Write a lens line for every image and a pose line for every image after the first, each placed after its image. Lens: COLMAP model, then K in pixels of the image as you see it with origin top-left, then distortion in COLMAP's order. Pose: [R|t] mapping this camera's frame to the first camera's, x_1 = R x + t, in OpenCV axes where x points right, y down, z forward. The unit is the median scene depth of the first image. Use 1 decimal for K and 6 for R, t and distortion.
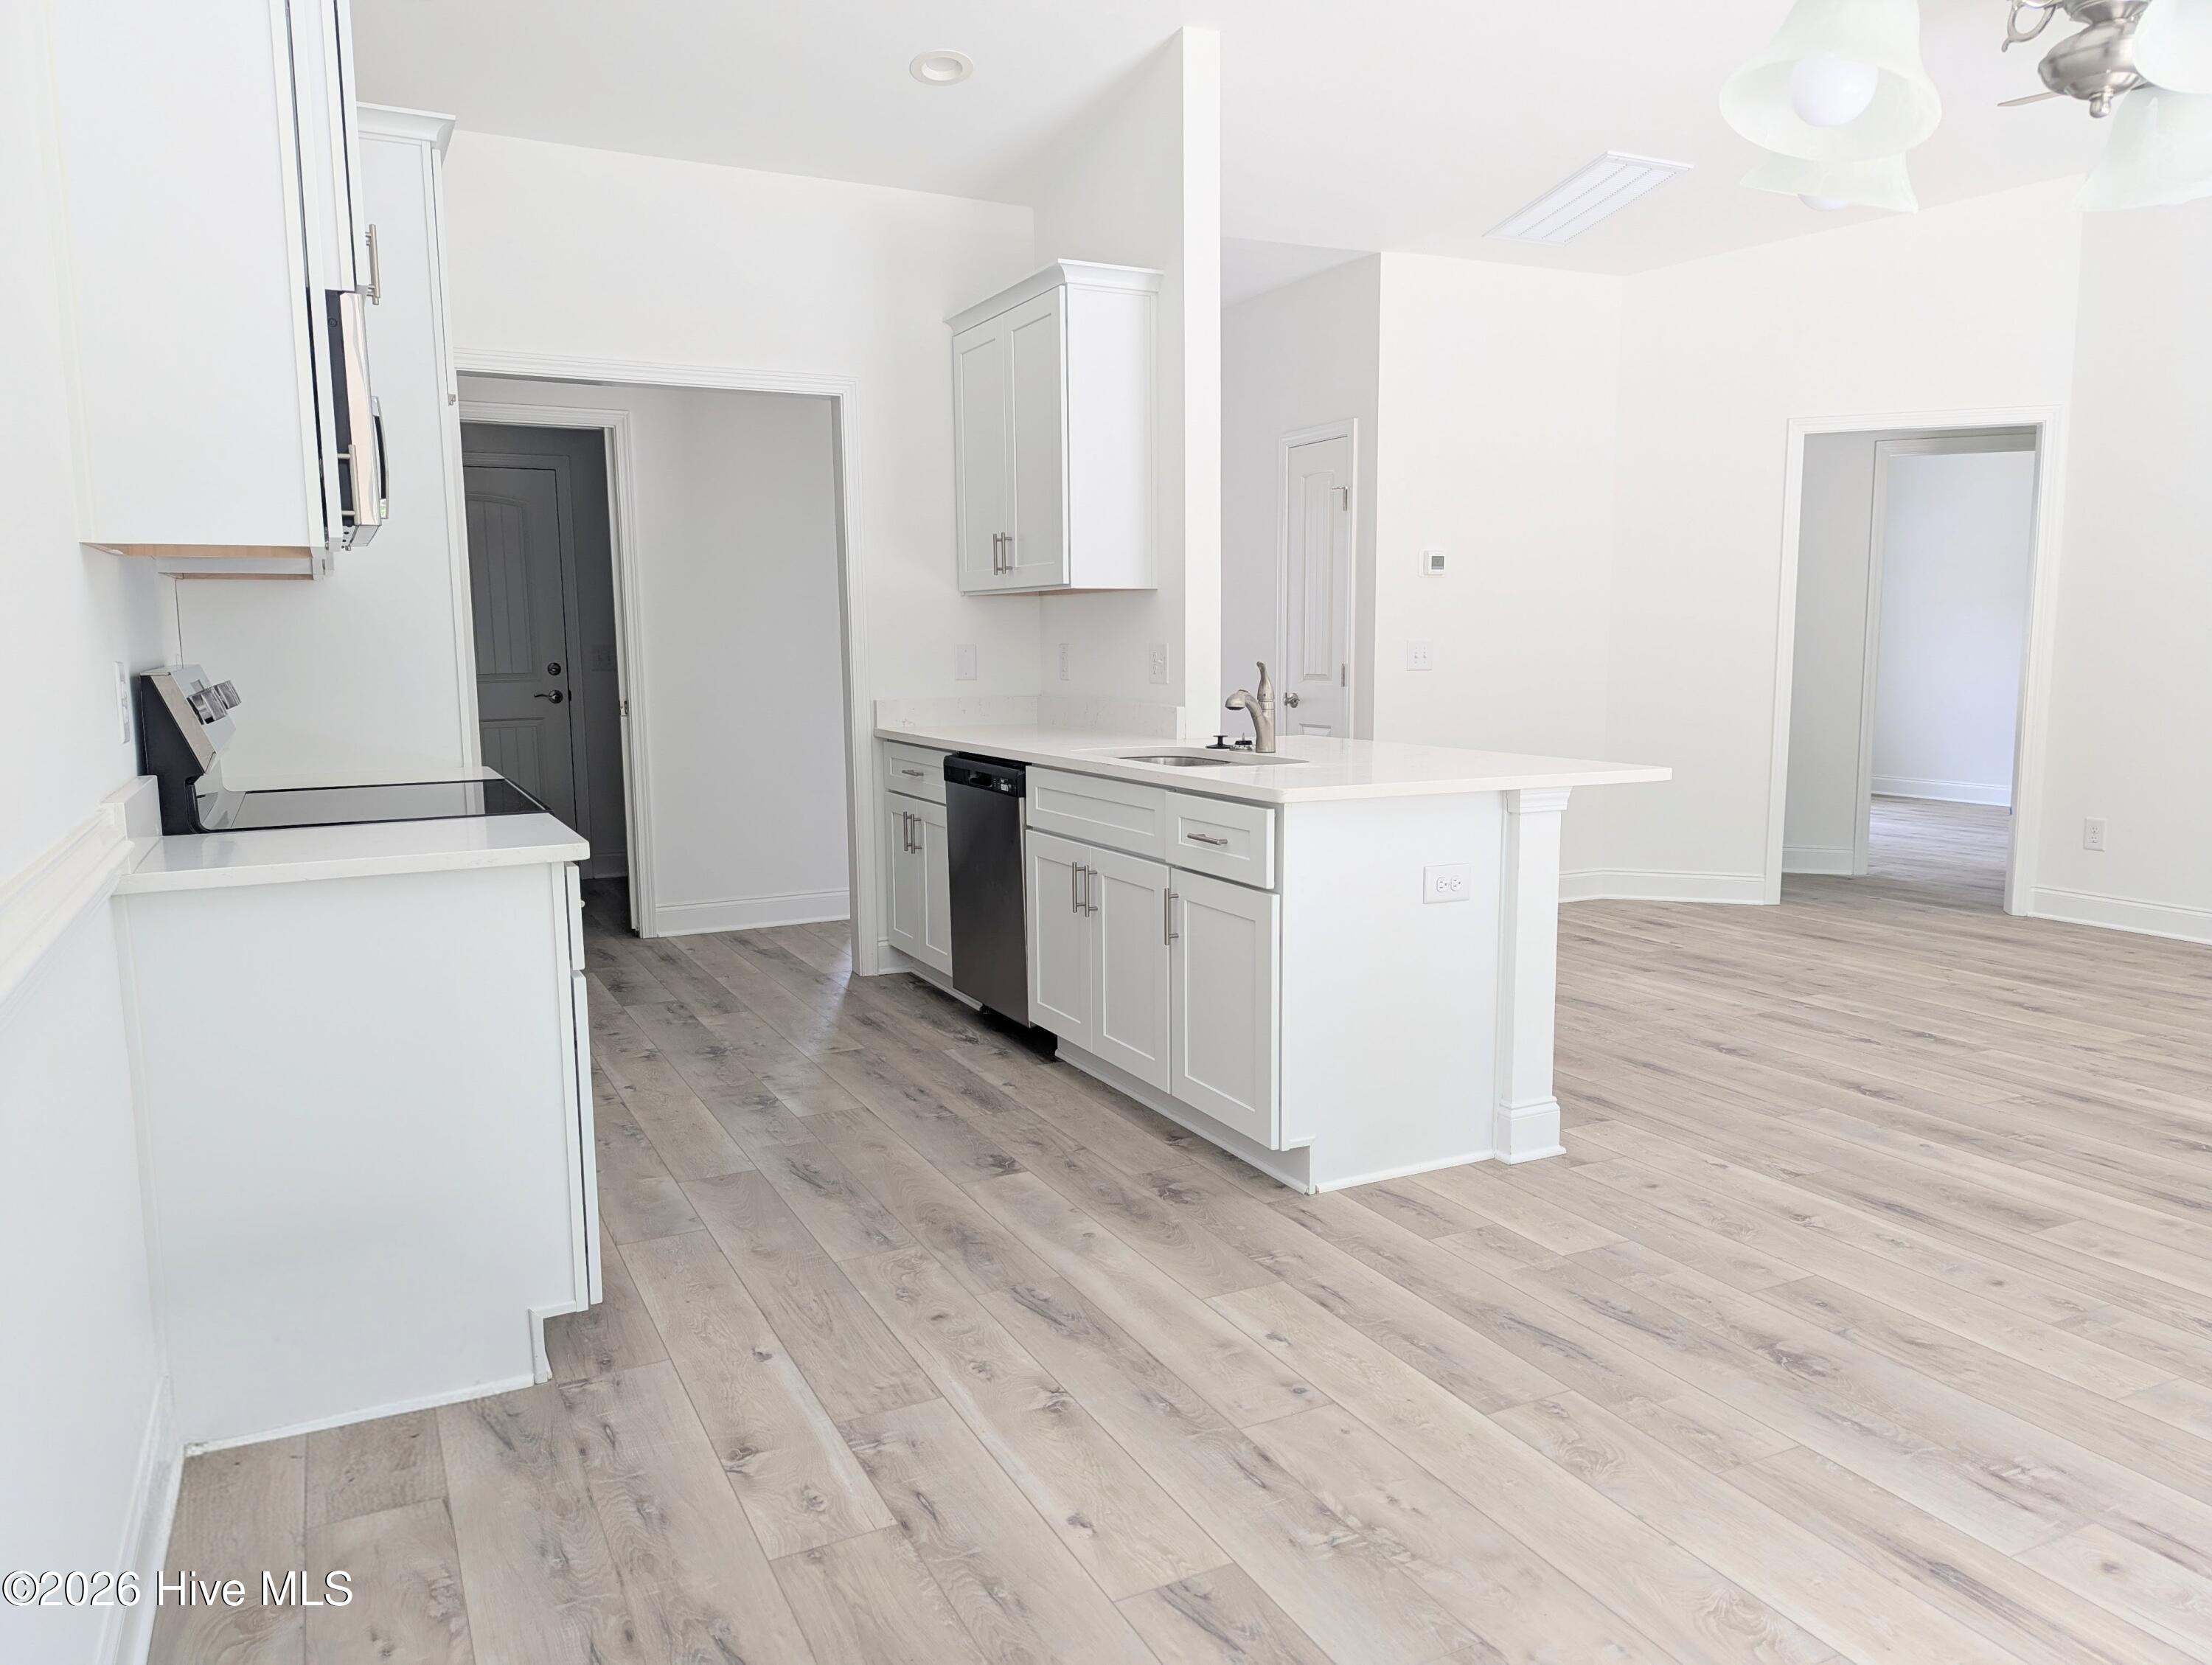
lens RADIAL K [[1565.1, 0, 1106.0], [0, 1565.1, 832.5], [0, 0, 1]] dist [0.065409, -0.060502]
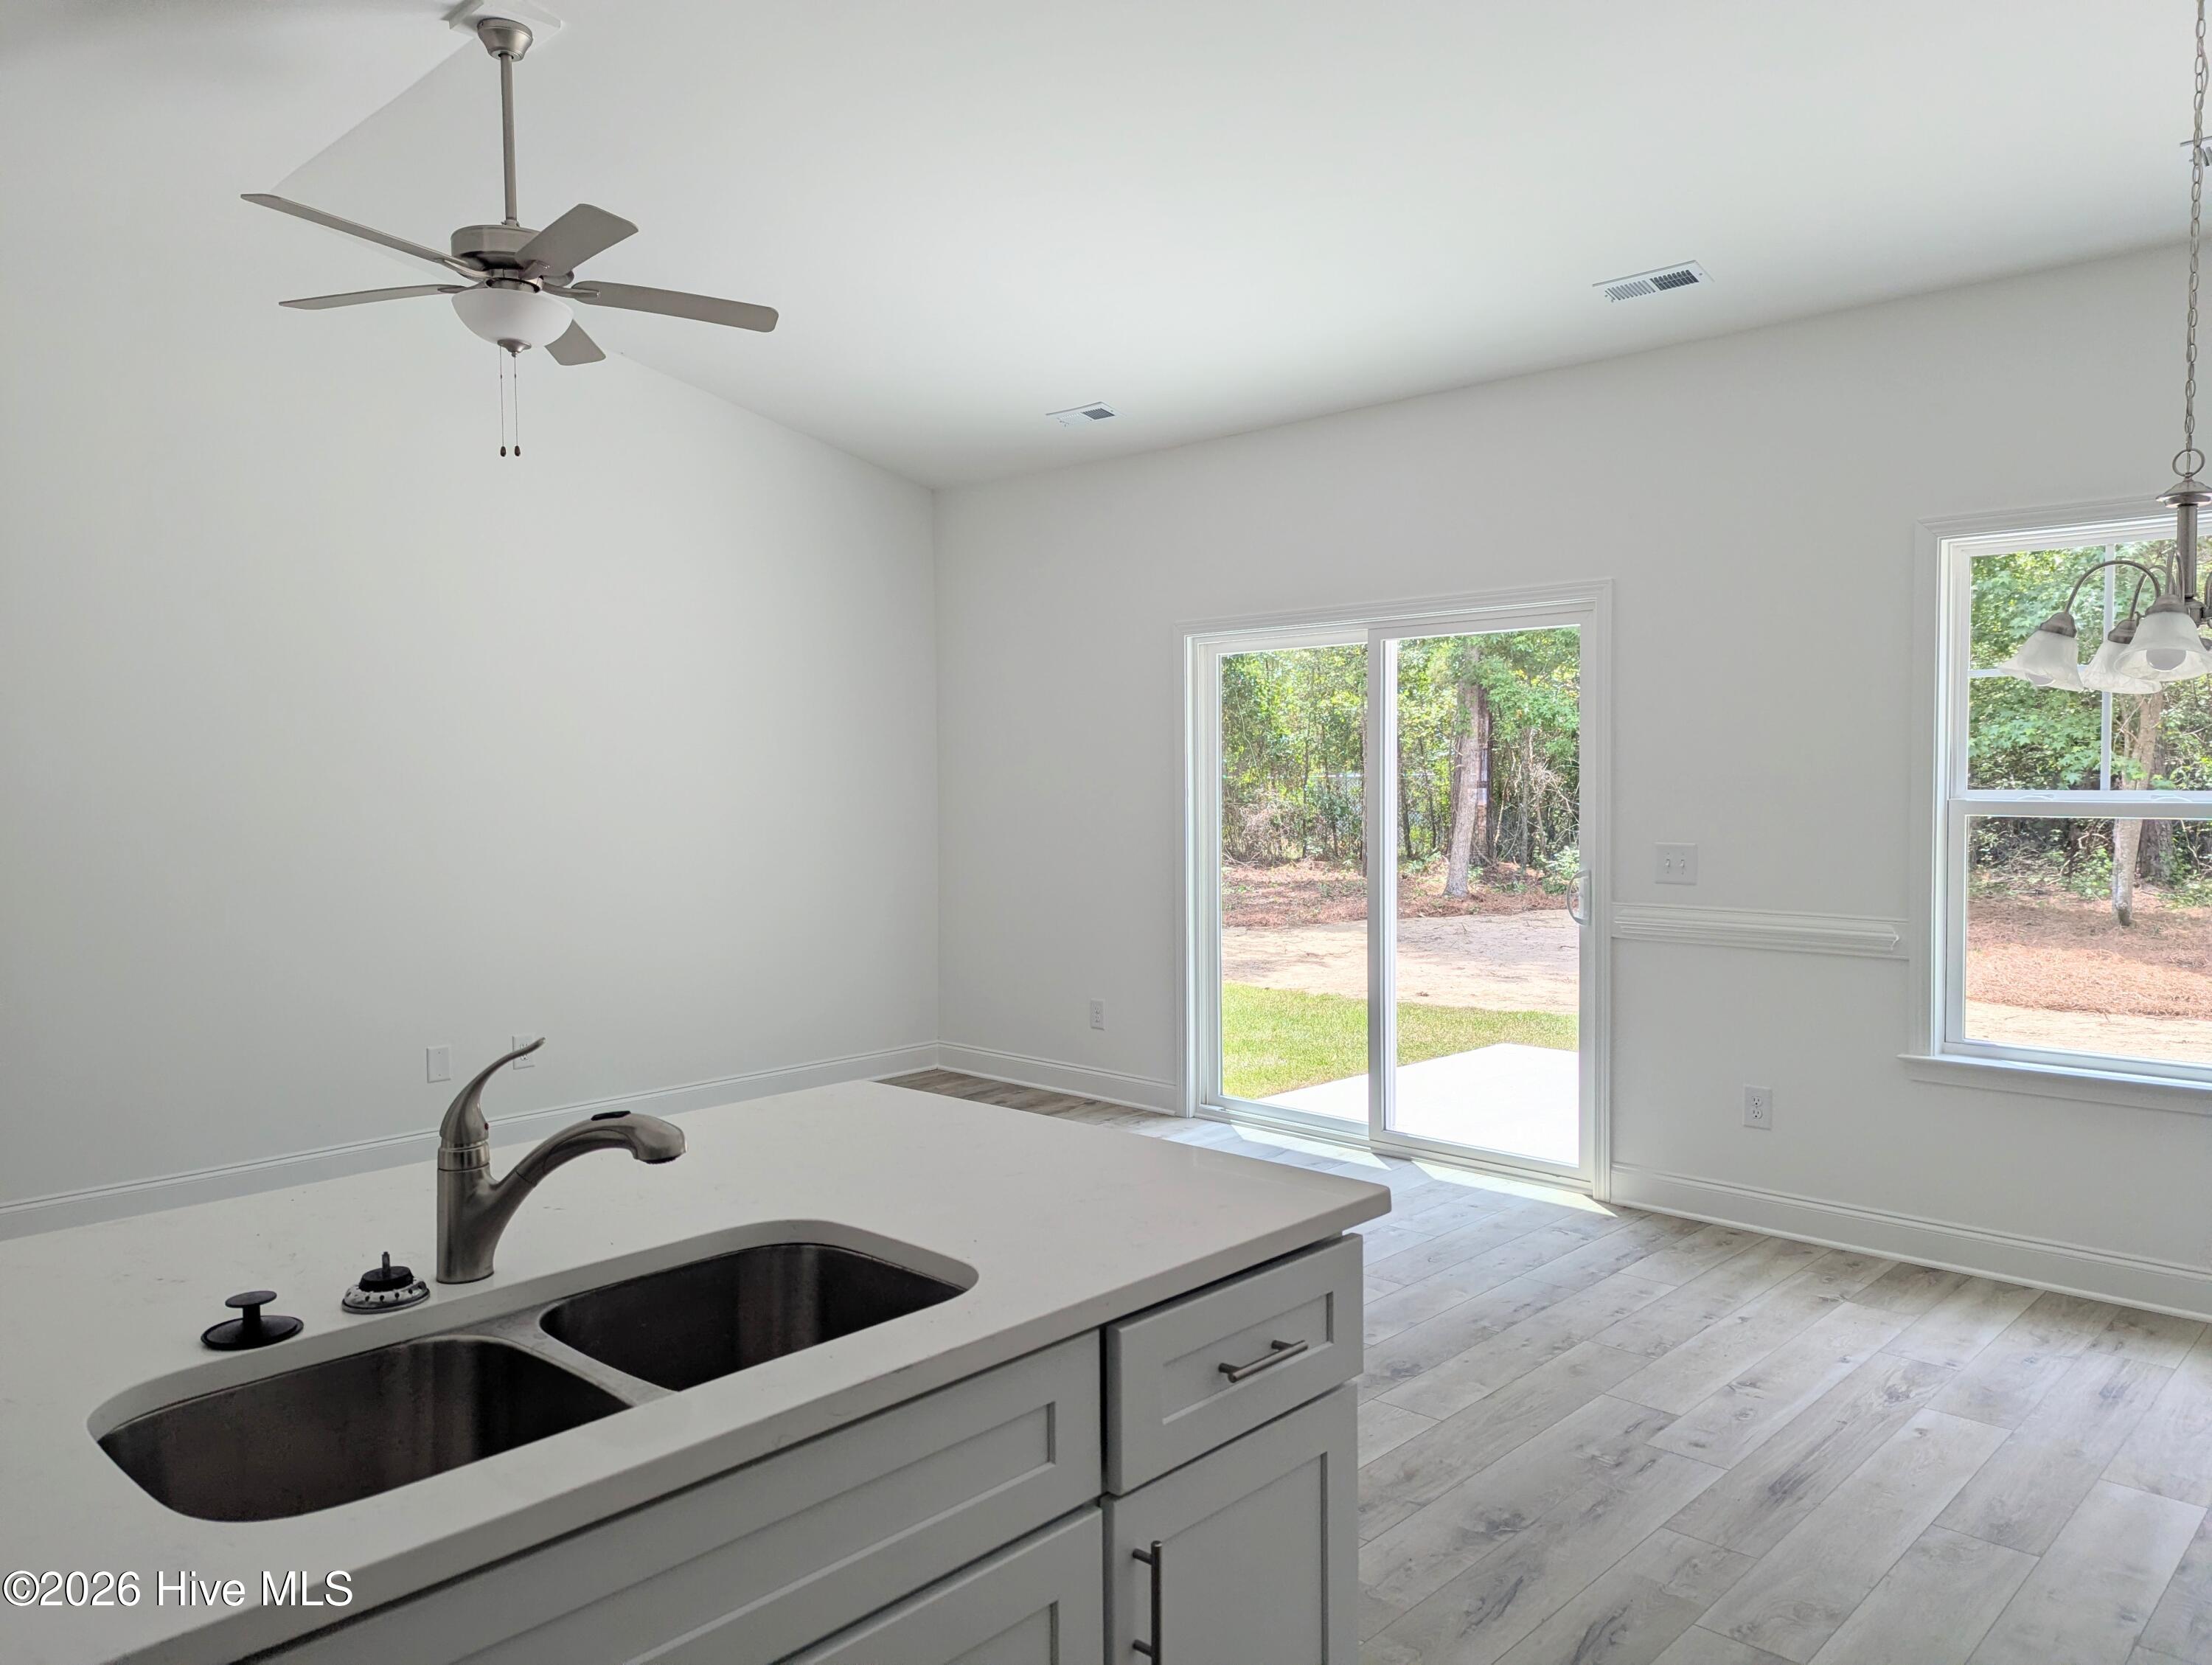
lens RADIAL K [[1552.4, 0, 1133.2], [0, 1552.4, 829.0], [0, 0, 1]] dist [0.072500, -0.077383]
pose [[-0.350949, -0.025694, 0.936042, -0.400688], [0.124634, 0.989448, 0.073889, -0.214324], [-0.928063, 0.142594, -0.344043, 1.232251]]
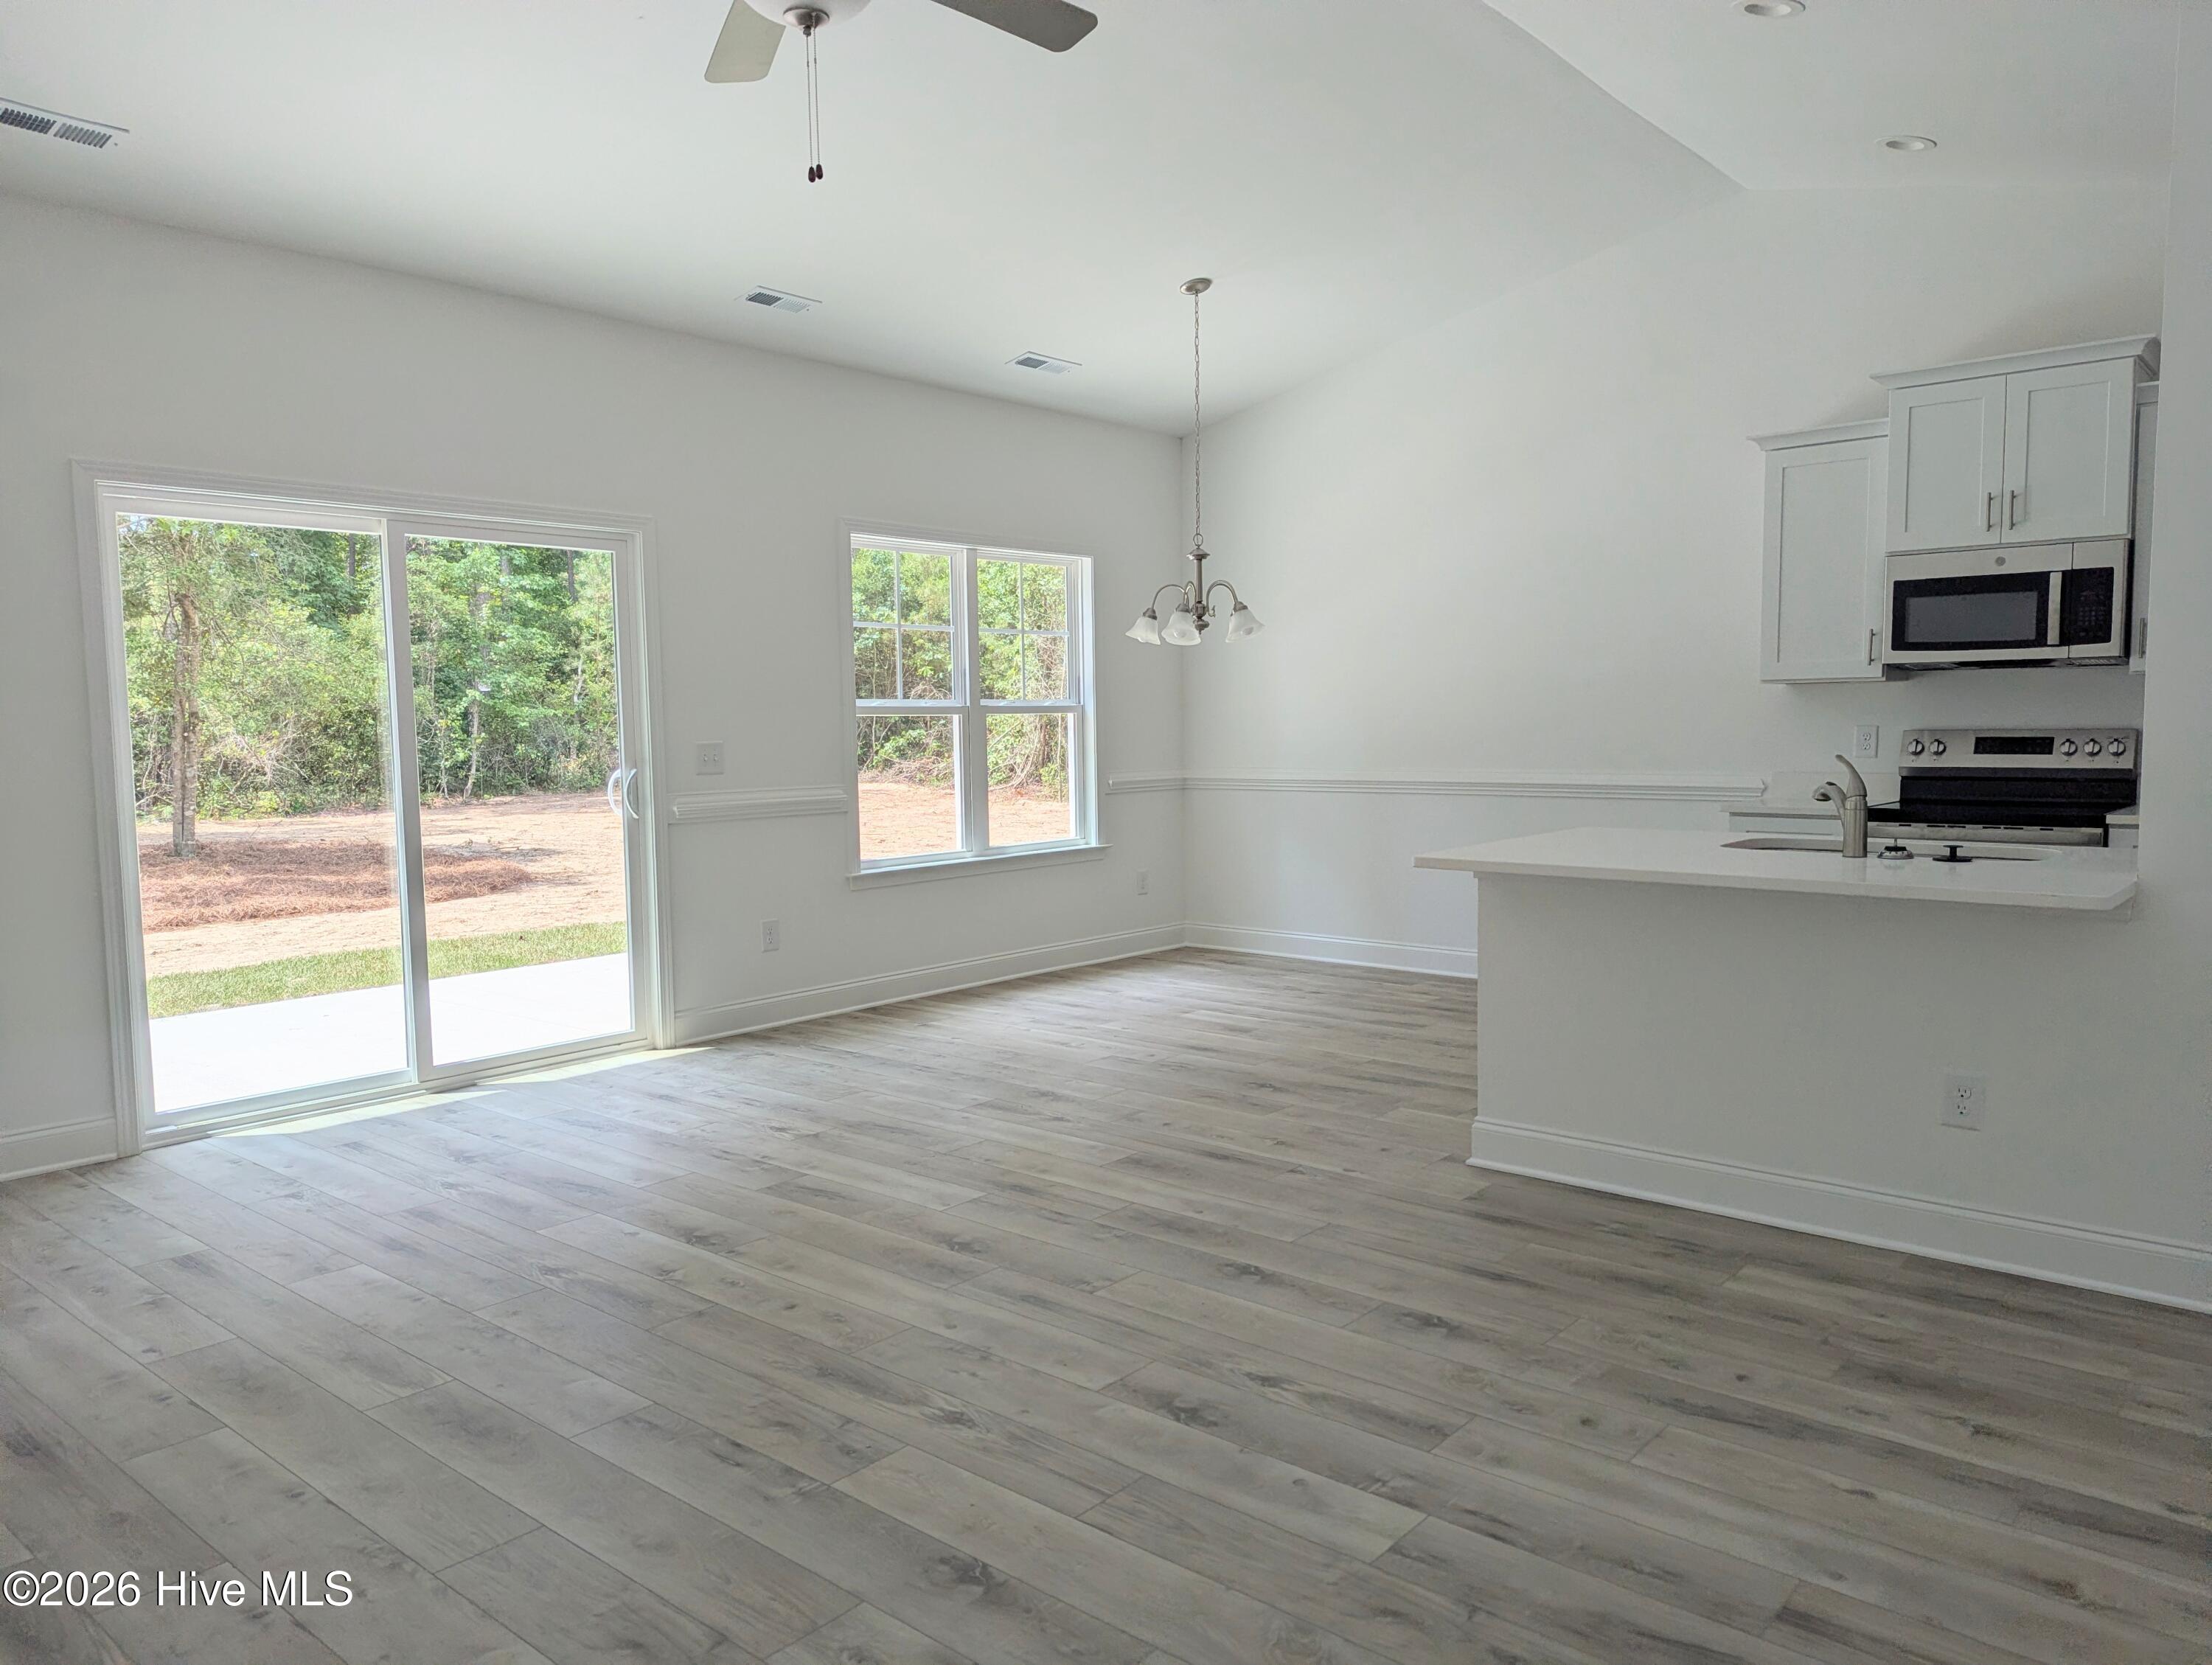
lens RADIAL K [[1565.1, 0, 1106.0], [0, 1565.1, 832.5], [0, 0, 1]] dist [0.065409, -0.060502]
pose [[-0.923125, 0.047961, -0.381496, 1.089561], [-0.029040, 0.980659, 0.193556, -0.294664], [0.383401, 0.189755, -0.903879, 2.127147]]
